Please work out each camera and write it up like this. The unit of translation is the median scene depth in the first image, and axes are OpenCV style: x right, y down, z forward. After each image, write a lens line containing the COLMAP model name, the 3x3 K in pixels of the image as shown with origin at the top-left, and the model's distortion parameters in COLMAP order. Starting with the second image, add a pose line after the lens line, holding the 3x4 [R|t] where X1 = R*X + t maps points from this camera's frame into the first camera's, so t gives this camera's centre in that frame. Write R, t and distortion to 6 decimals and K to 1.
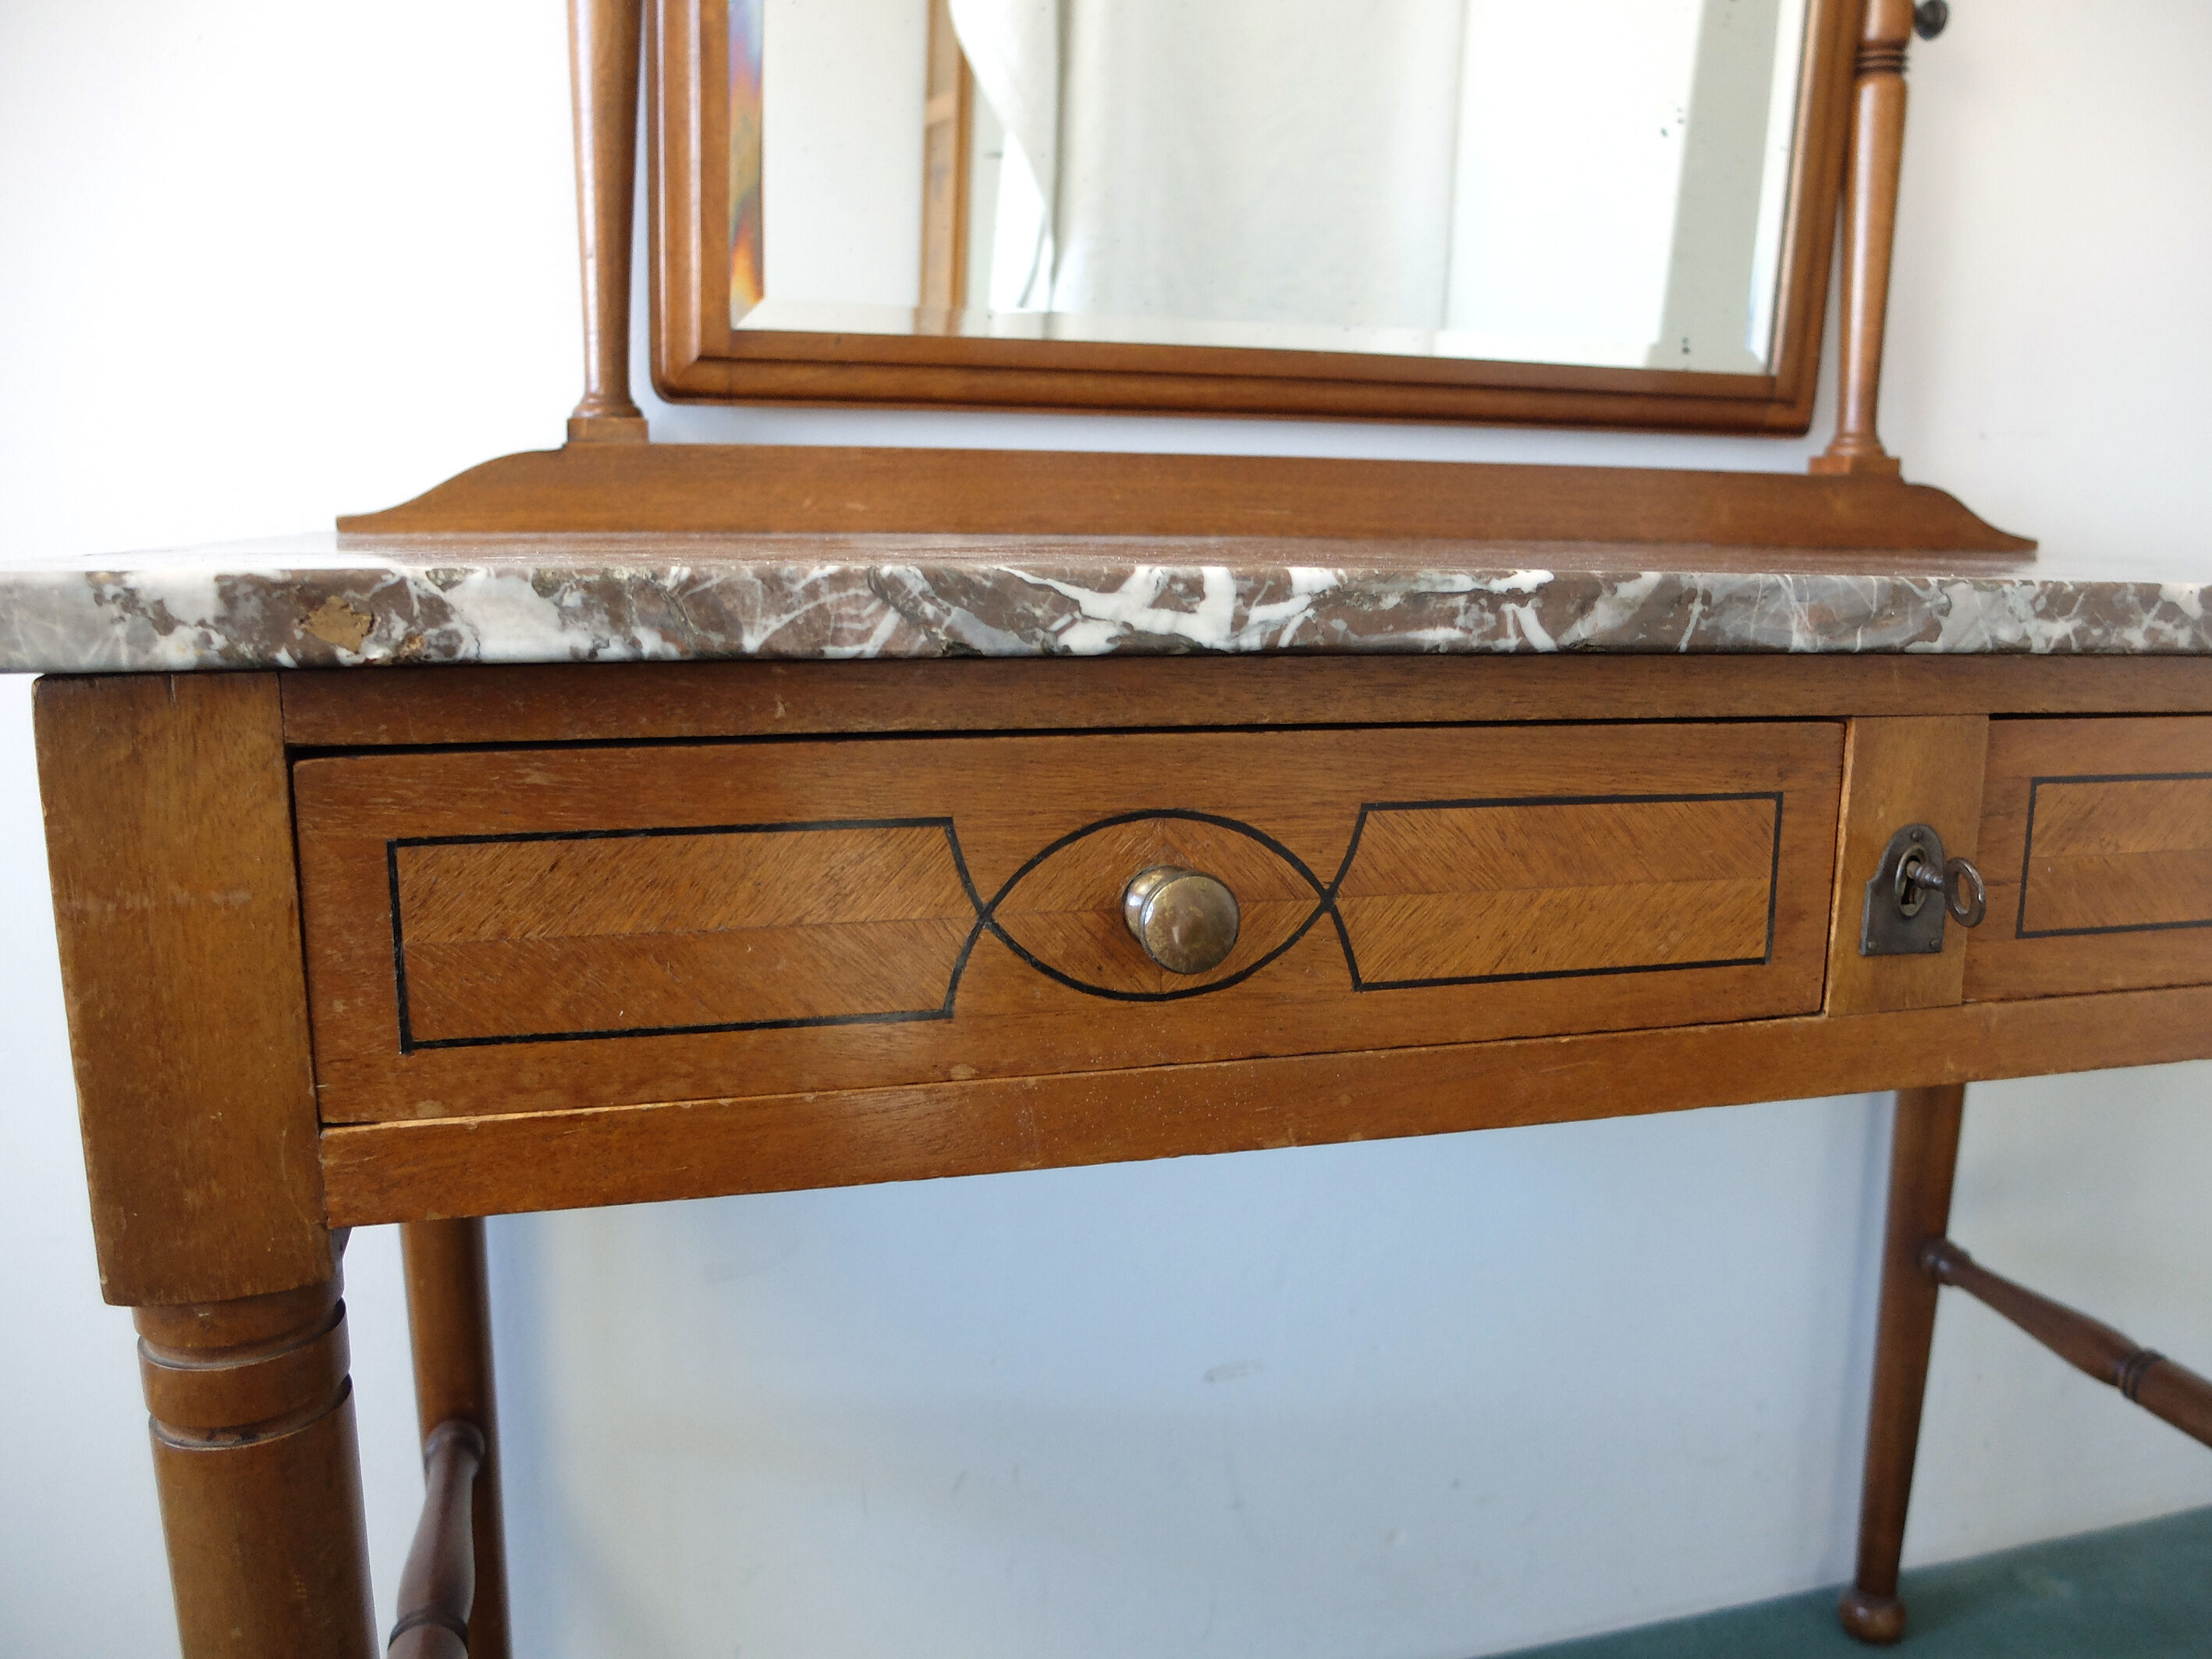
lens RADIAL K [[1833.1, 0, 1123.2], [0, 1833.1, 844.9], [0, 0, 1]] dist [-0.111954, 0.081488]
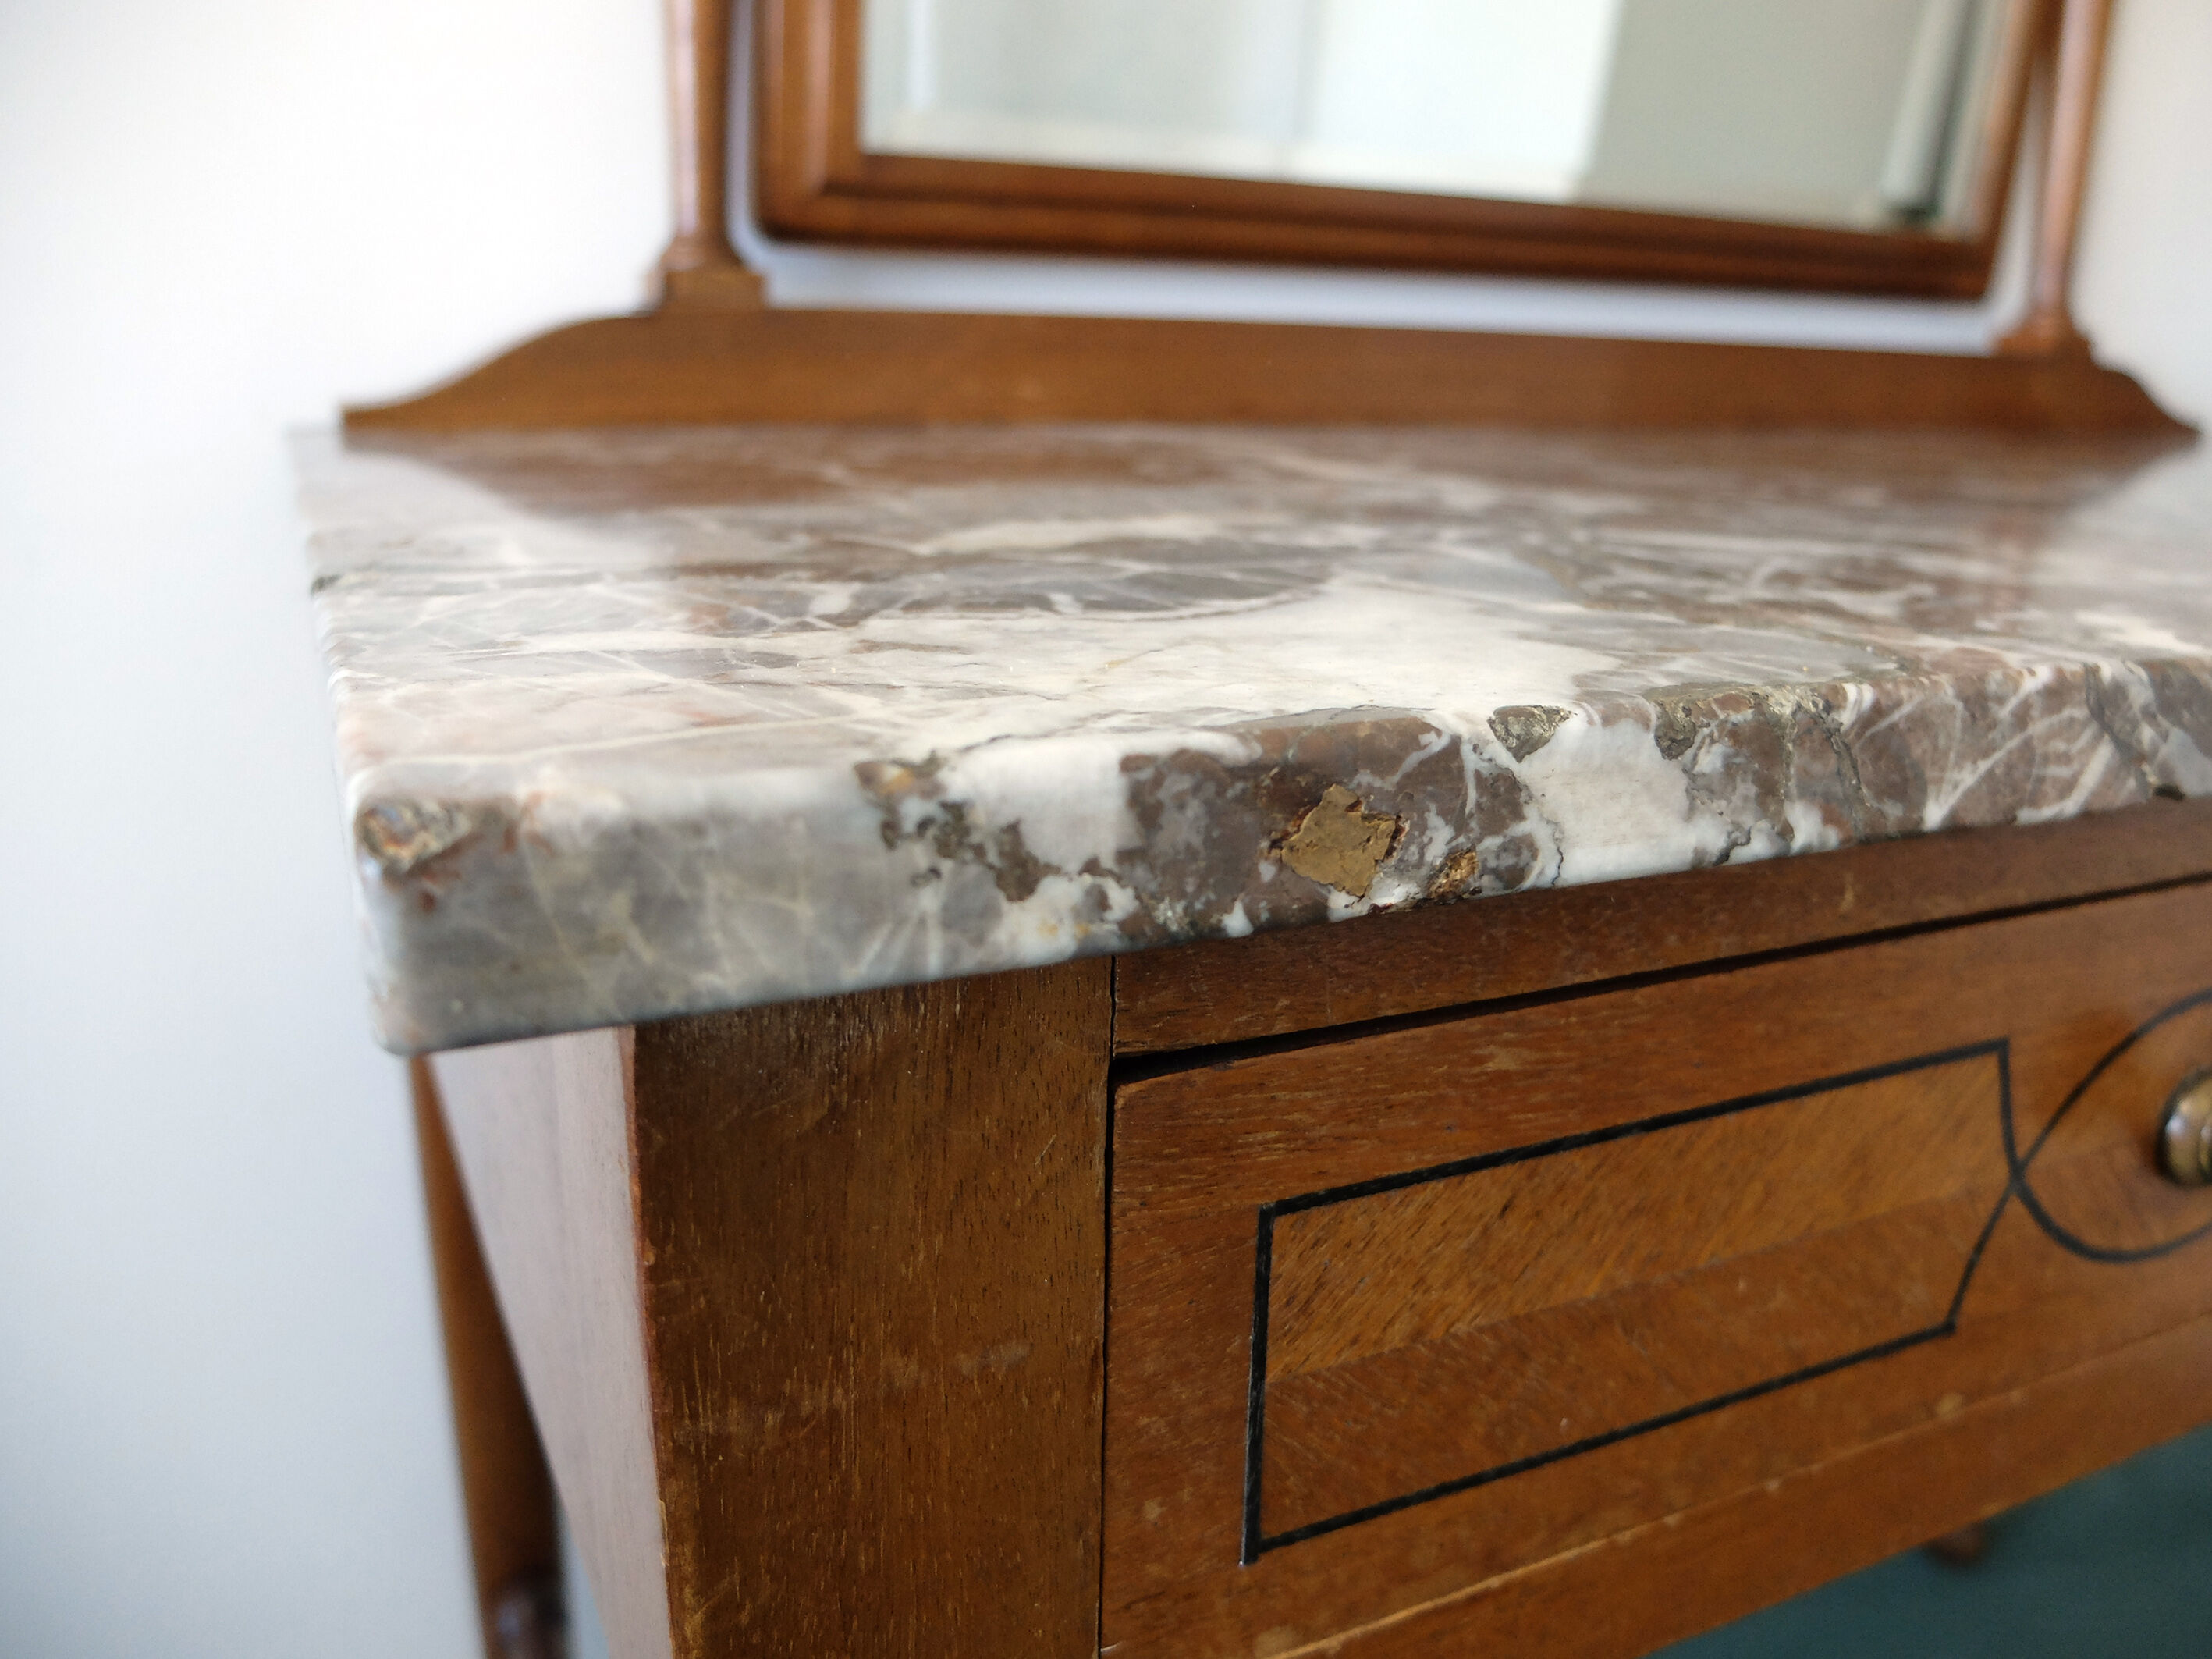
lens RADIAL K [[1833.1, 0, 1119.6], [0, 1833.1, 837.9], [0, 0, 1]] dist [-0.111954, 0.081488]
pose [[0.984076, -0.036465, 0.173966, -0.492951], [0.019593, 0.995020, 0.097735, -0.147255], [-0.176663, -0.092770, 0.979890, 0.464184]]
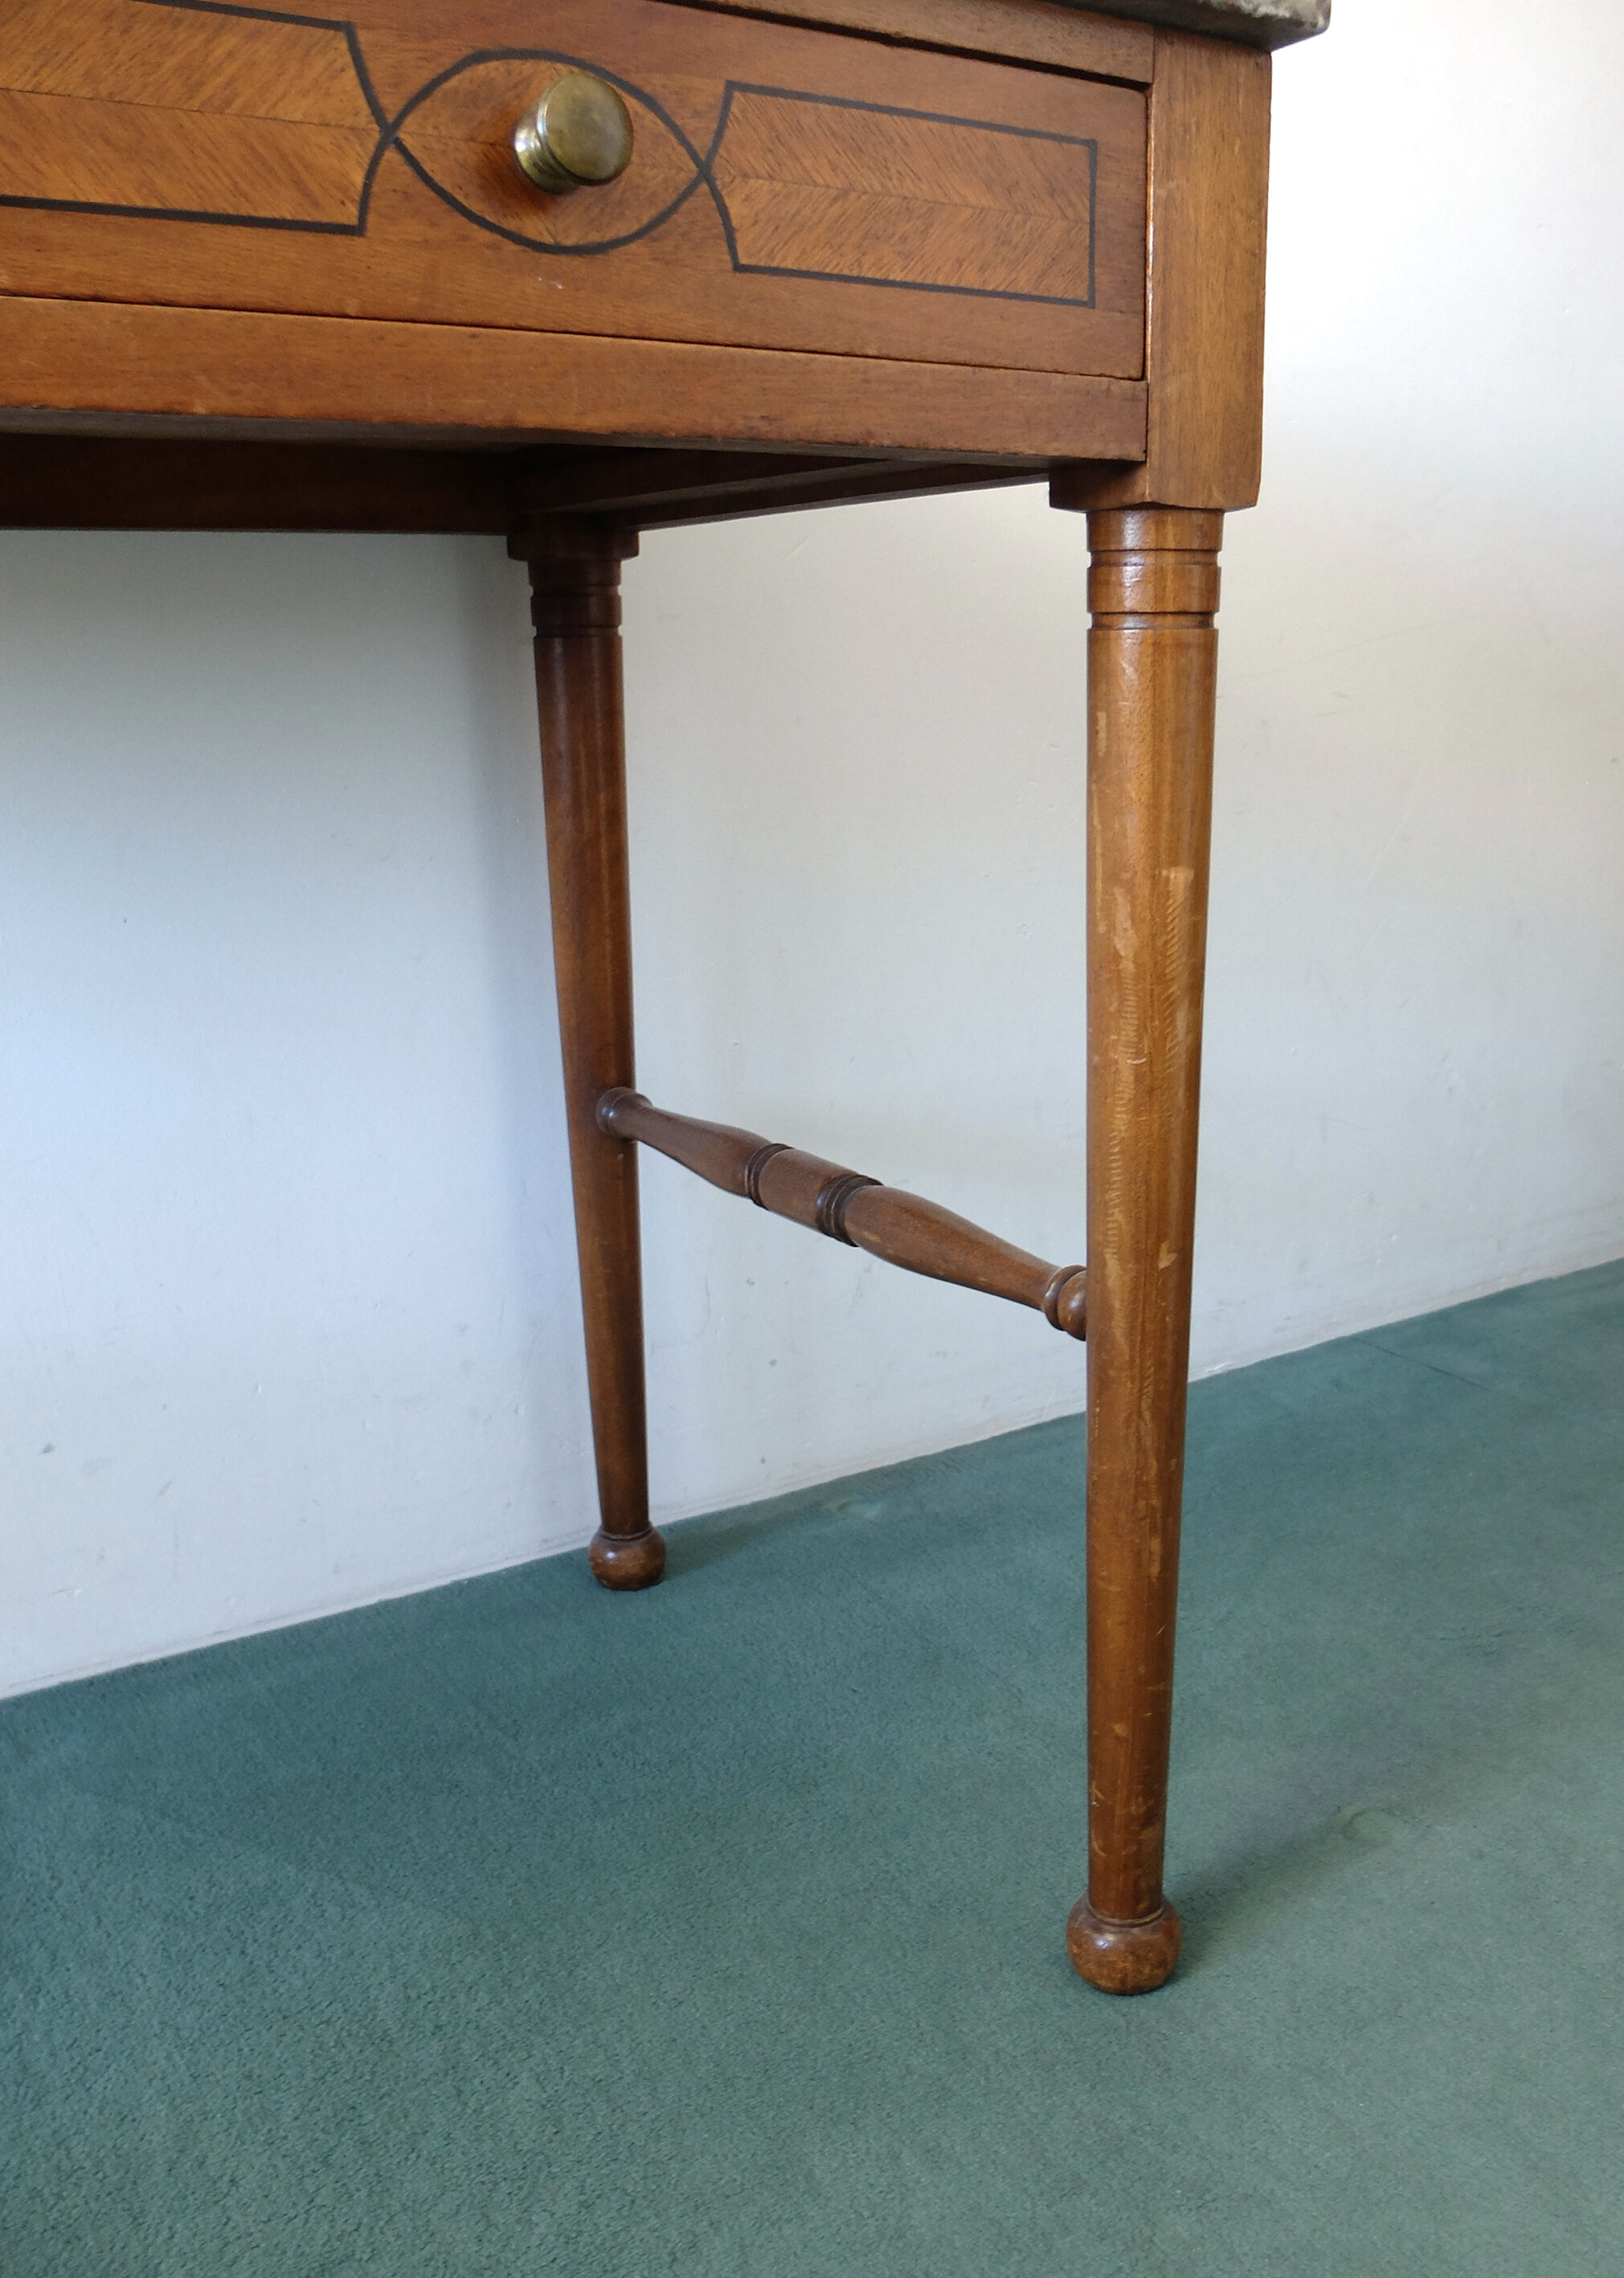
lens RADIAL K [[2033.0, 0, 870.5], [0, 2033.0, 1176.3], [0, 0, 1]] dist [-0.065936, 0.050910]
pose [[0.963397, -0.095407, 0.250528, 0.825911], [0.080268, 0.994313, 0.069991, 0.515823], [-0.255781, -0.047320, 0.965576, 0.108964]]
